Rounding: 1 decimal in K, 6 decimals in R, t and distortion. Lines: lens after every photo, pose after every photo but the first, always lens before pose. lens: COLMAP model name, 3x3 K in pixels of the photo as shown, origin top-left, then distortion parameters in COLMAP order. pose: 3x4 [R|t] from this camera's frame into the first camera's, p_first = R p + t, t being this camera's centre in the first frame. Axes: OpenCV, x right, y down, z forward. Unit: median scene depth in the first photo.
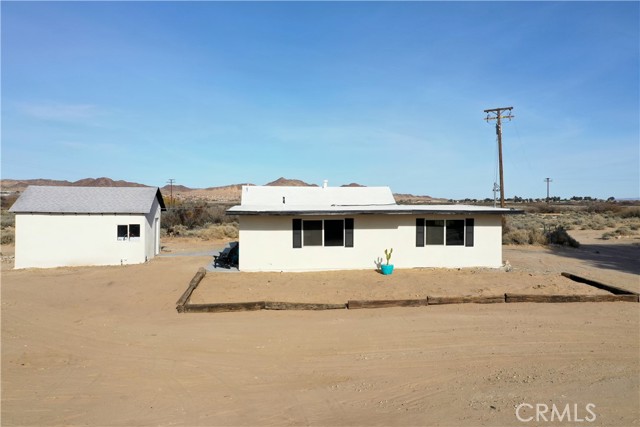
lens RADIAL K [[513.1, 0, 318.6], [0, 513.1, 212.3], [0, 0, 1]] dist [-0.000723, -0.001489]
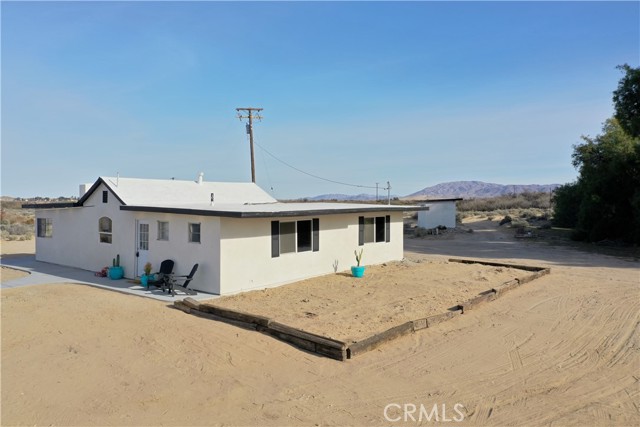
lens RADIAL K [[513.1, 0, 319.7], [0, 513.1, 211.3], [0, 0, 1]] dist [-0.000723, -0.001489]
pose [[0.713361, -0.017215, 0.700585, -0.537584], [0.017532, 0.999824, 0.006716, -0.006035], [-0.700577, 0.007492, 0.713537, 0.363883]]
